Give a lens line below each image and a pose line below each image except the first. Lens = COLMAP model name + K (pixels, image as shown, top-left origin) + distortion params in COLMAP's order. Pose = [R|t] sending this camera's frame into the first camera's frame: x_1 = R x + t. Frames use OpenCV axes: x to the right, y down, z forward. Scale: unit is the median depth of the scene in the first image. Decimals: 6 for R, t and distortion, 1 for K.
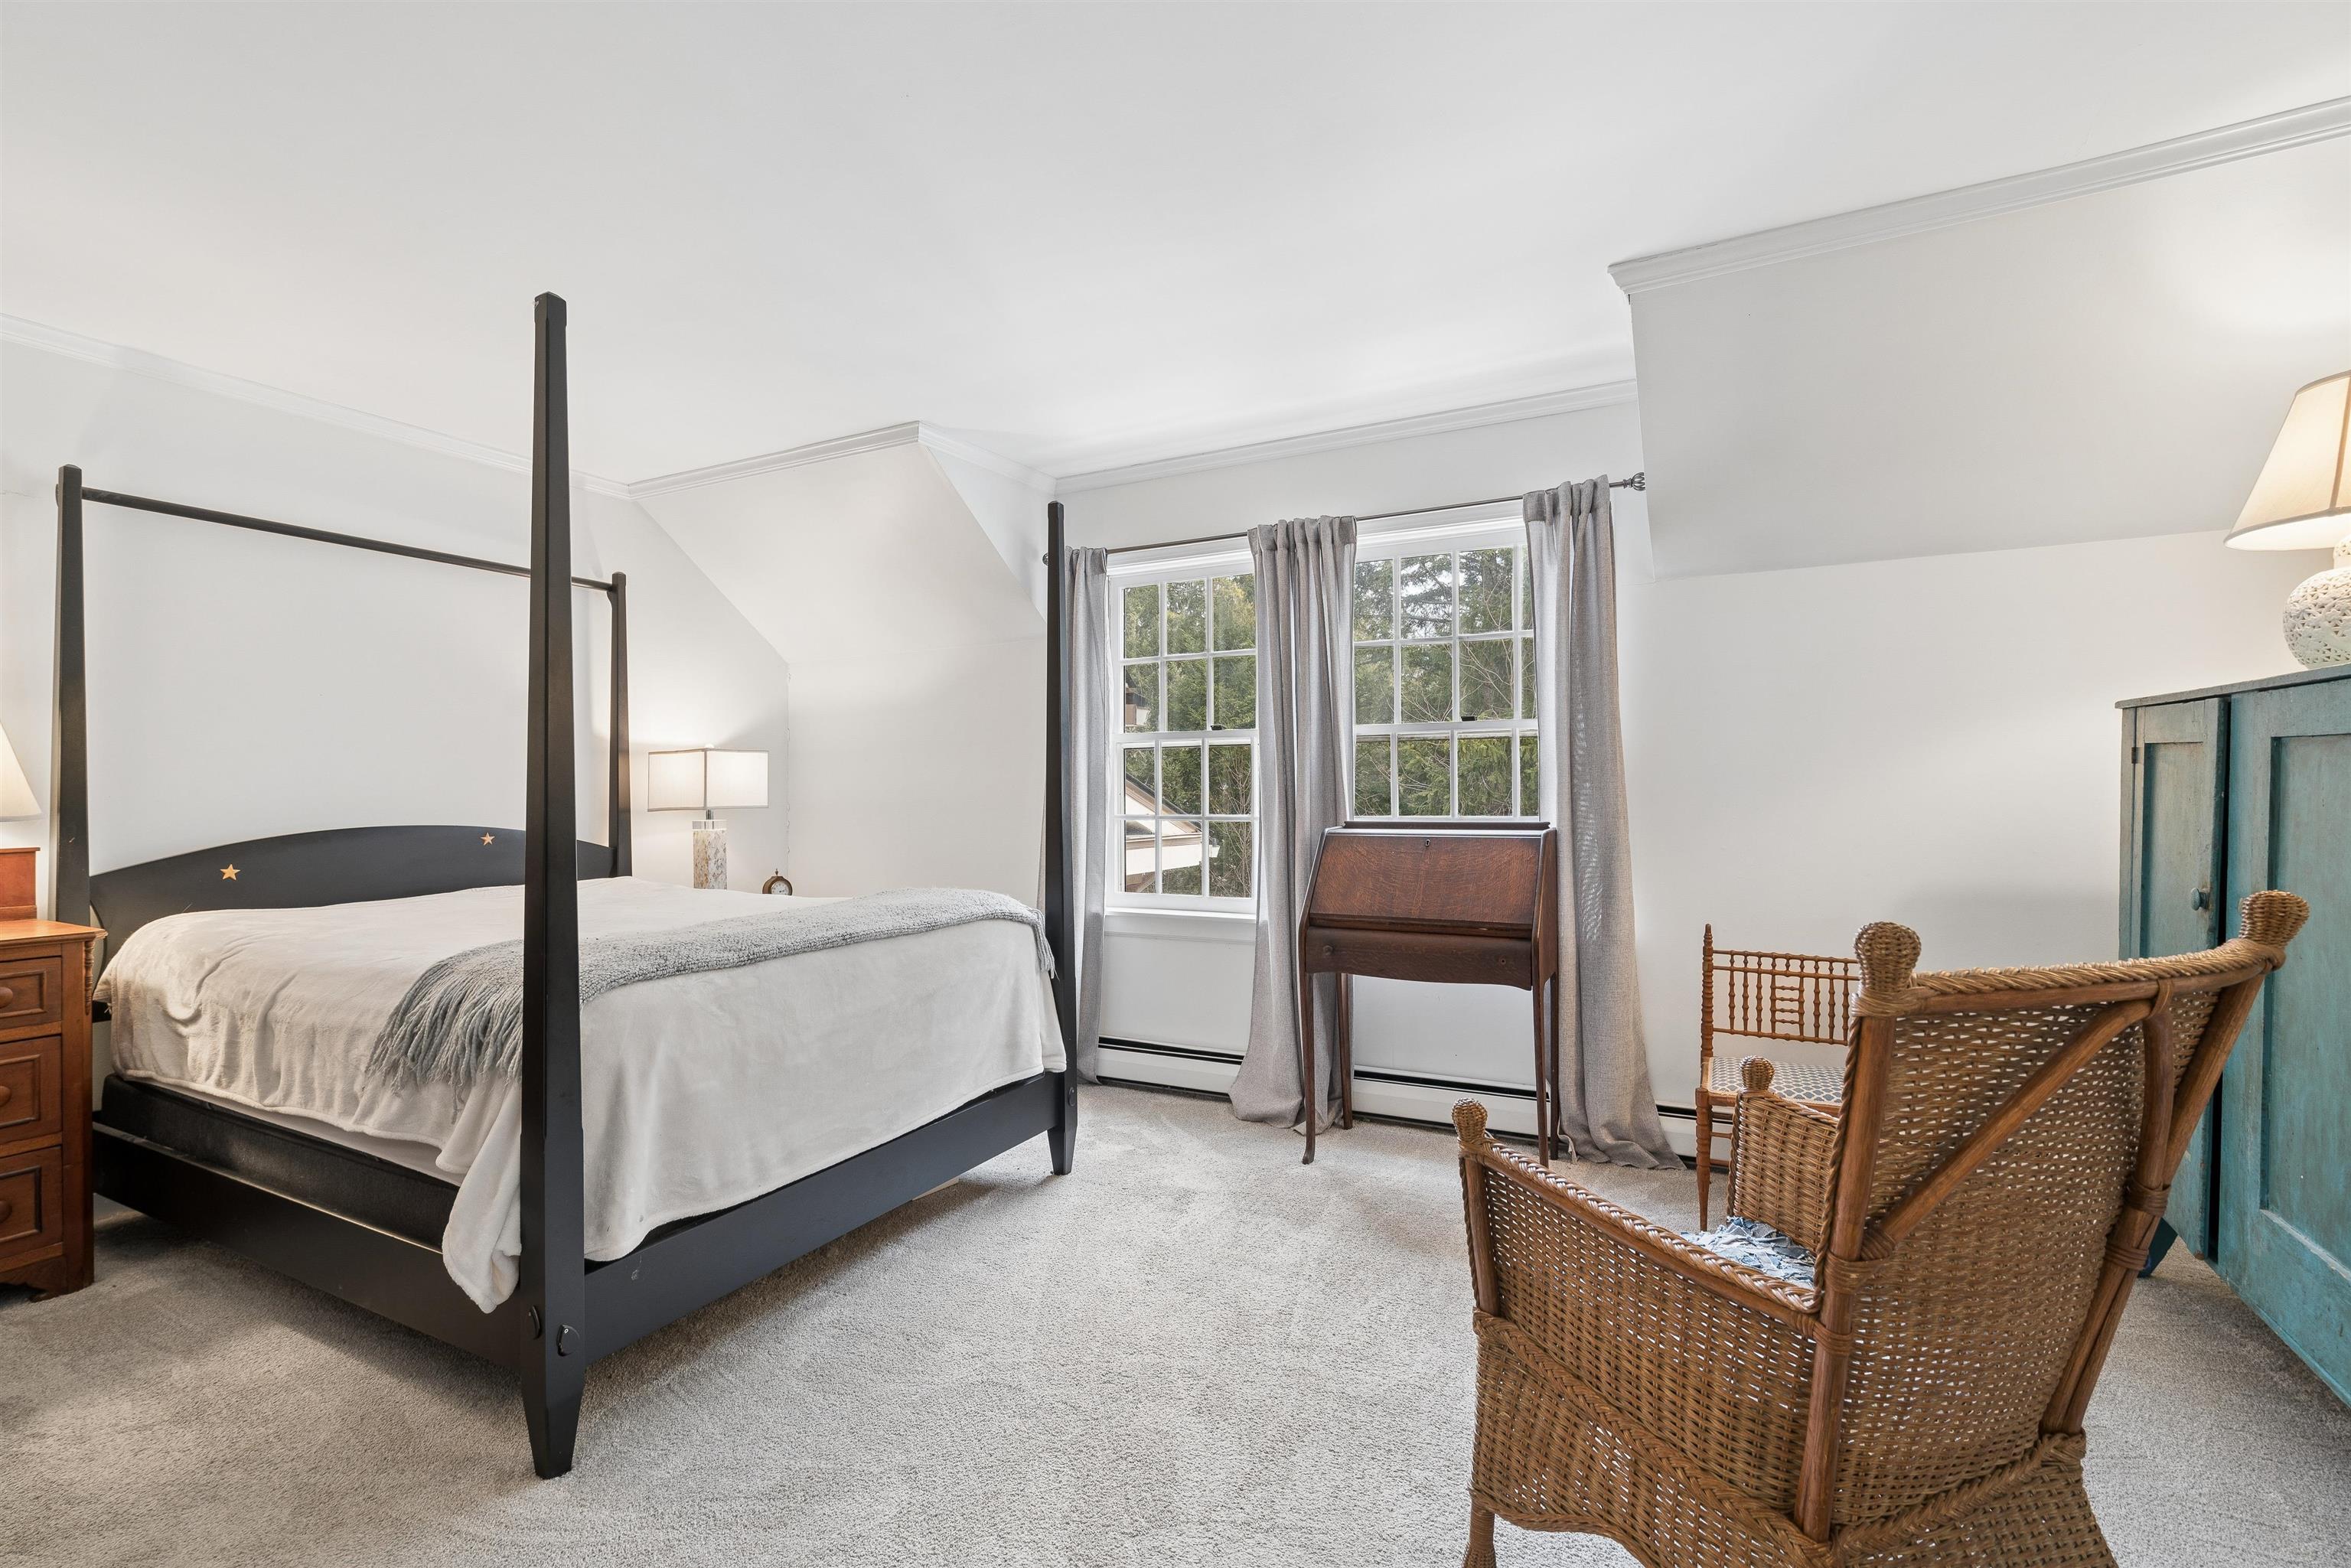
lens RADIAL K [[1069.6, 0, 1173.3], [0, 1069.6, 781.3], [0, 0, 1]] dist [-0.009531, 0.000975]
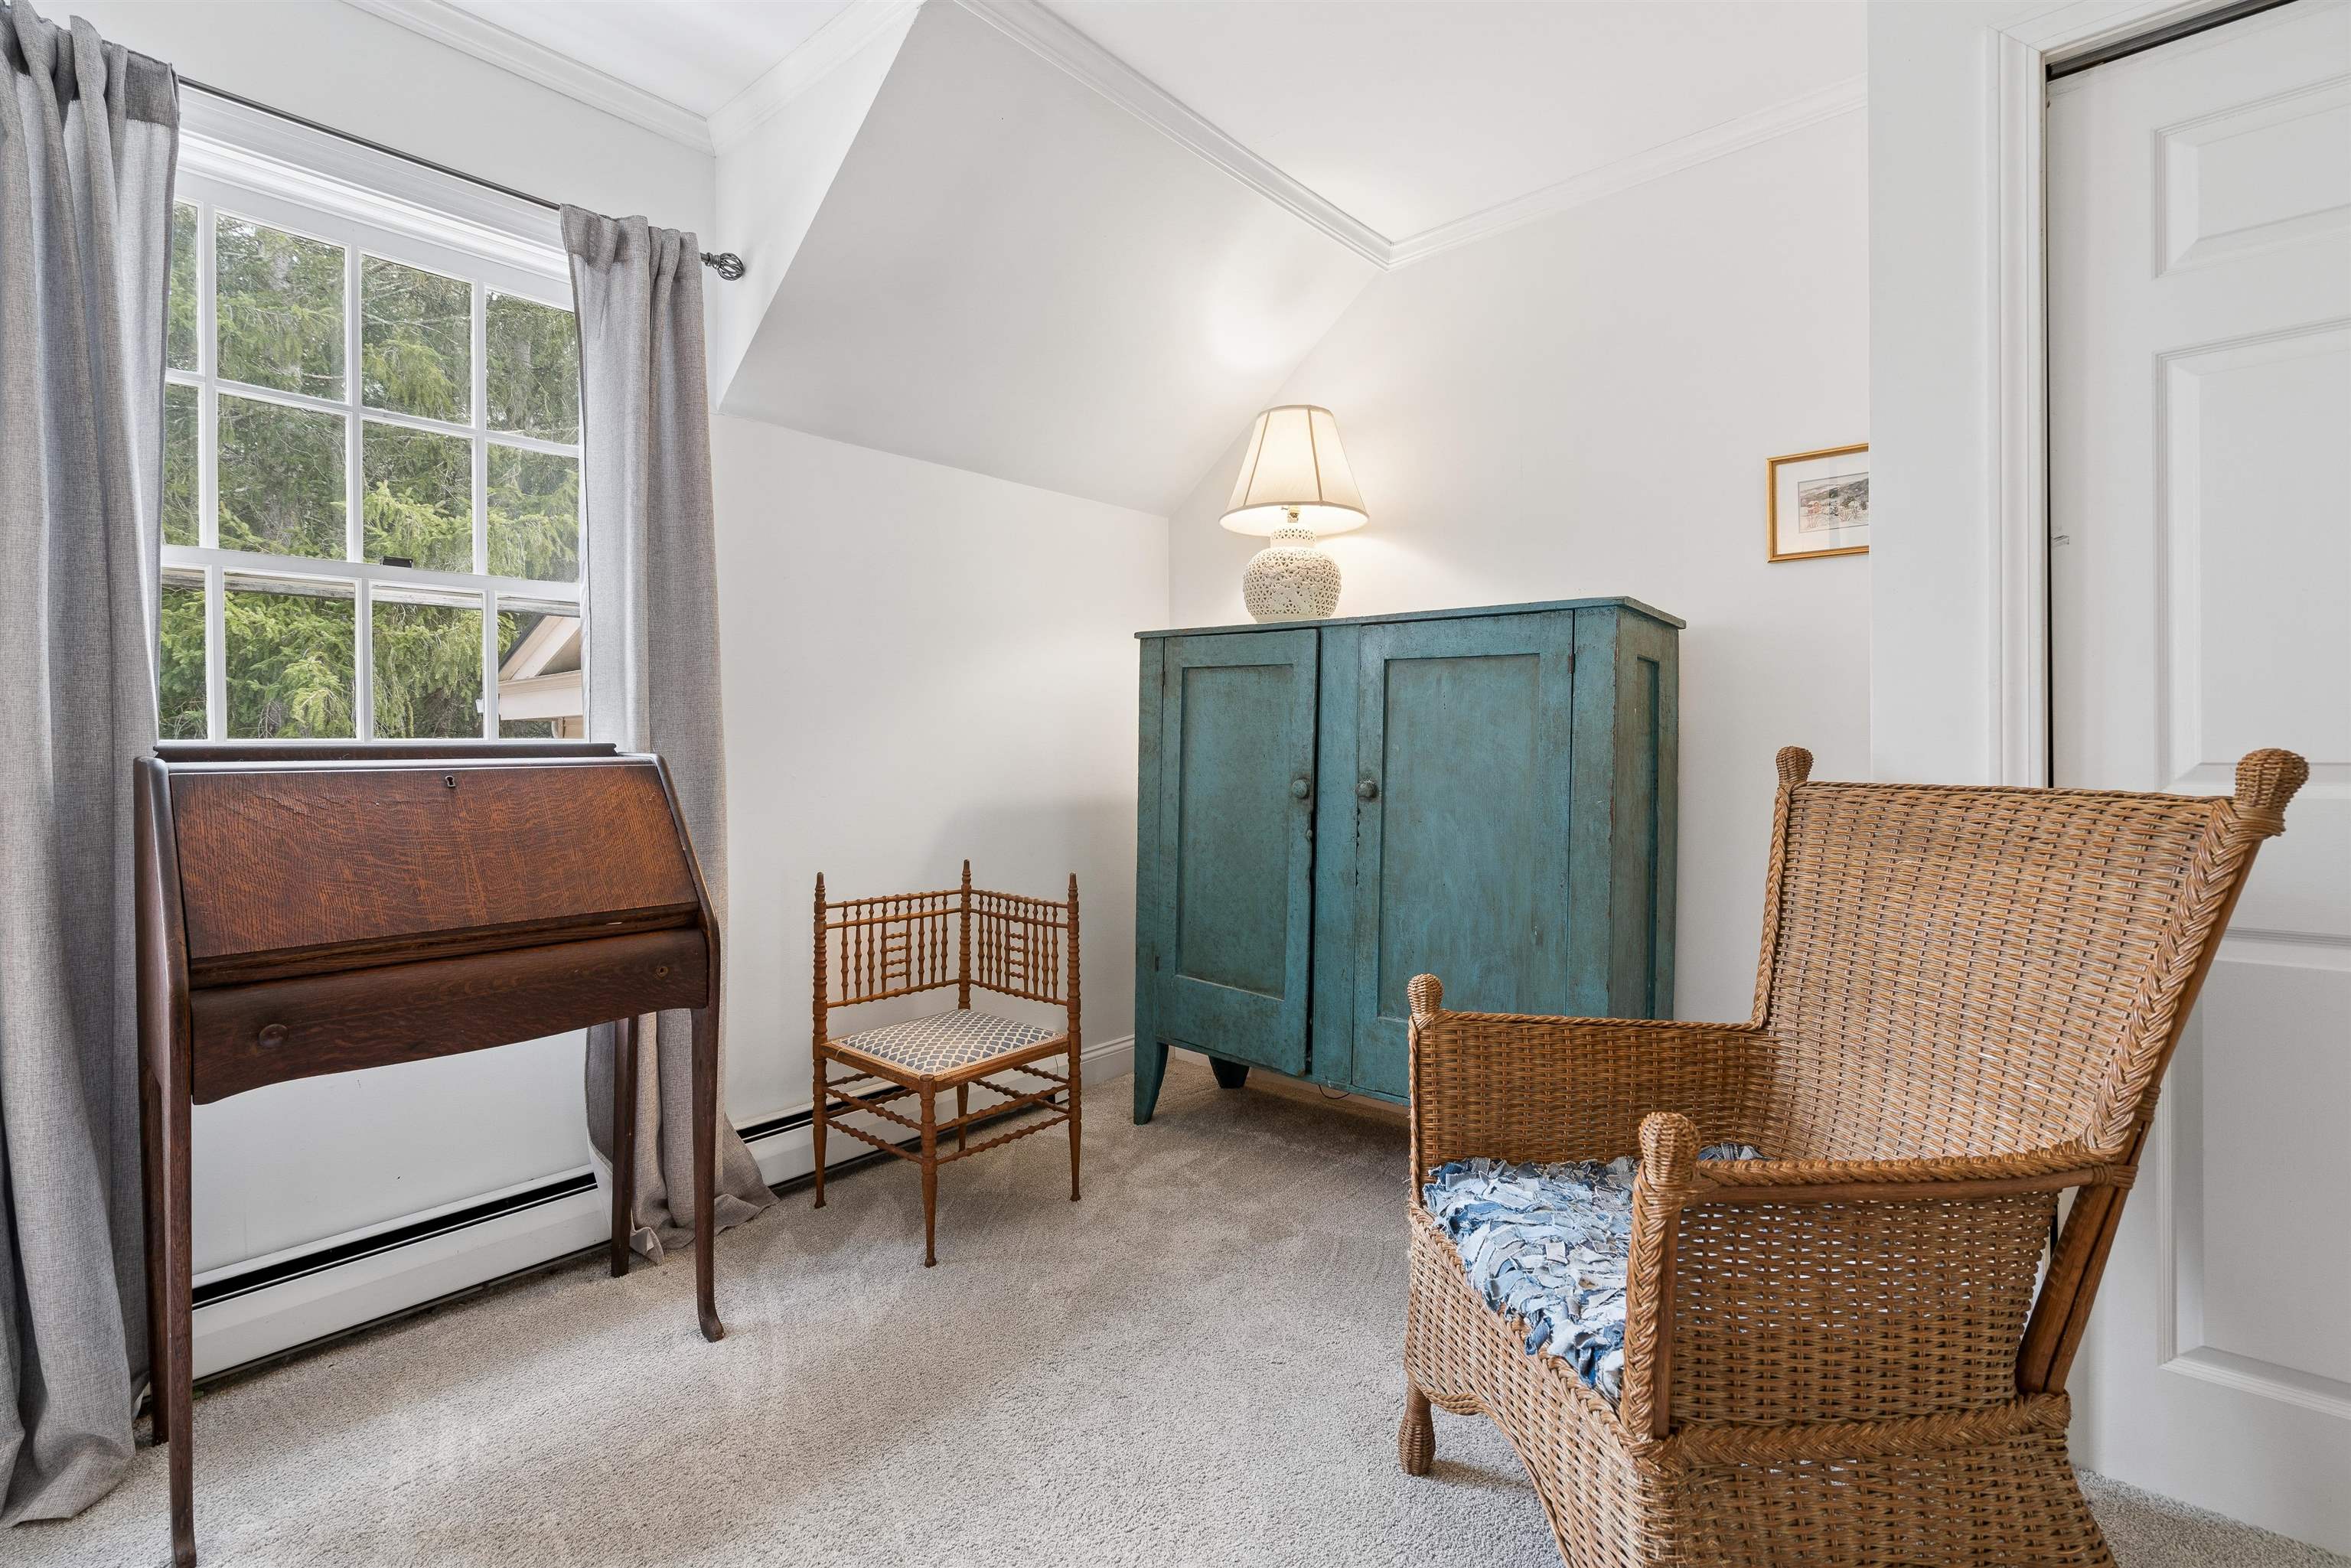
lens RADIAL K [[1069.6, 0, 1155.0], [0, 1069.6, 755.1], [0, 0, 1]] dist [-0.009531, 0.000975]
pose [[0.228030, -0.002459, 0.973651, -0.204428], [-0.004537, 0.999983, 0.003588, 0.044677], [-0.973644, -0.005236, 0.228015, 0.590695]]
